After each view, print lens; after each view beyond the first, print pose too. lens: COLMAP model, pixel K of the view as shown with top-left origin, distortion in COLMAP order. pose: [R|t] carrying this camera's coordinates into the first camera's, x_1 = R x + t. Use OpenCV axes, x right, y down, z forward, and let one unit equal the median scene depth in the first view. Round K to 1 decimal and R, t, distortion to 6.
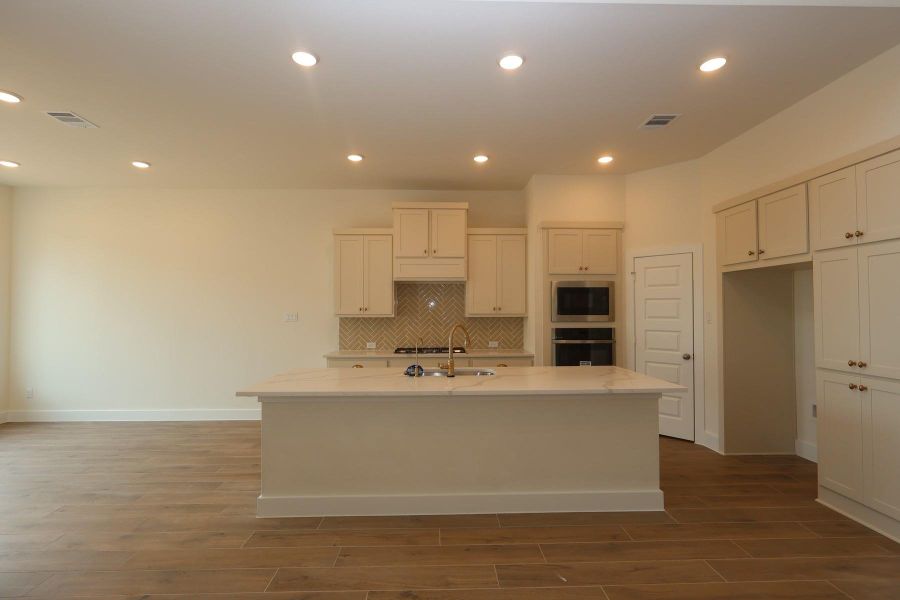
lens RADIAL K [[415.6, 0, 453.0], [0, 415.6, 302.8], [0, 0, 1]] dist [-0.000698, -0.000184]
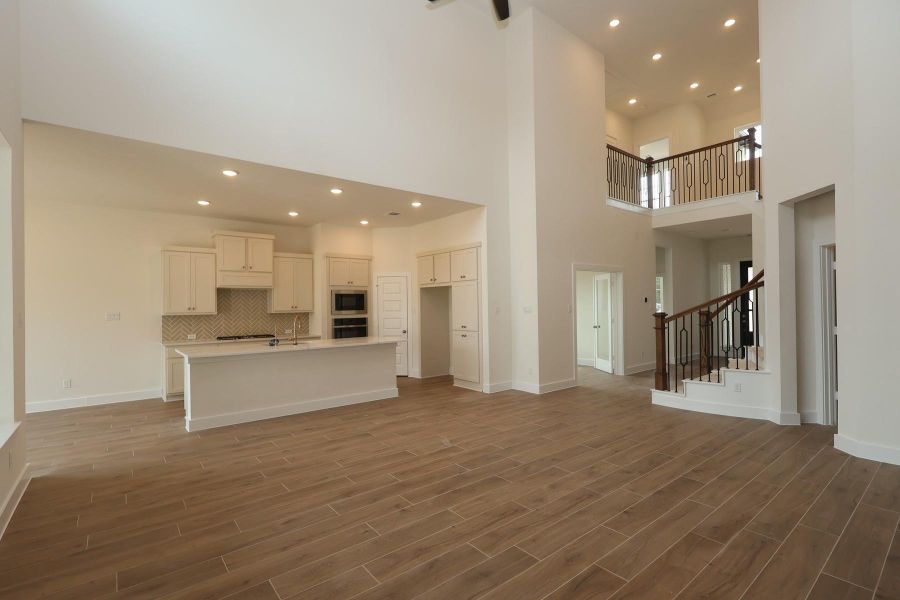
lens RADIAL K [[415.6, 0, 453.0], [0, 415.6, 302.8], [0, 0, 1]] dist [-0.000698, -0.000184]
pose [[0.794214, -0.004969, 0.607618, -0.371499], [0.001584, 0.999980, 0.006107, -0.010378], [-0.607637, -0.003888, 0.794206, -0.575732]]
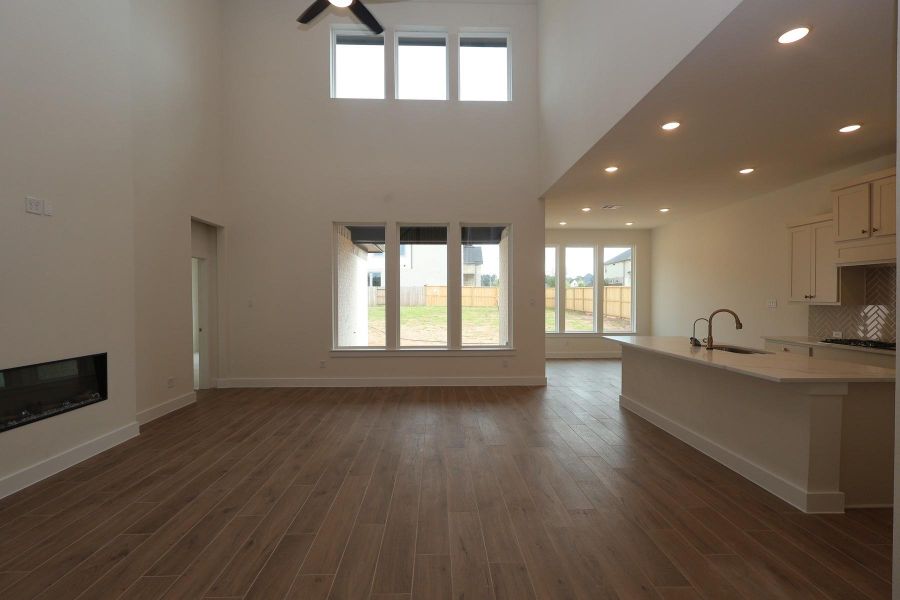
lens RADIAL K [[424.8, 0, 436.7], [0, 424.8, 300.2], [0, 0, 1]] dist [0.000013, 0.000030]
pose [[-0.023891, 0.012264, -0.999639, 0.879097], [0.014875, 0.999818, 0.011910, -0.002122], [0.999604, -0.014585, -0.024069, 0.117042]]
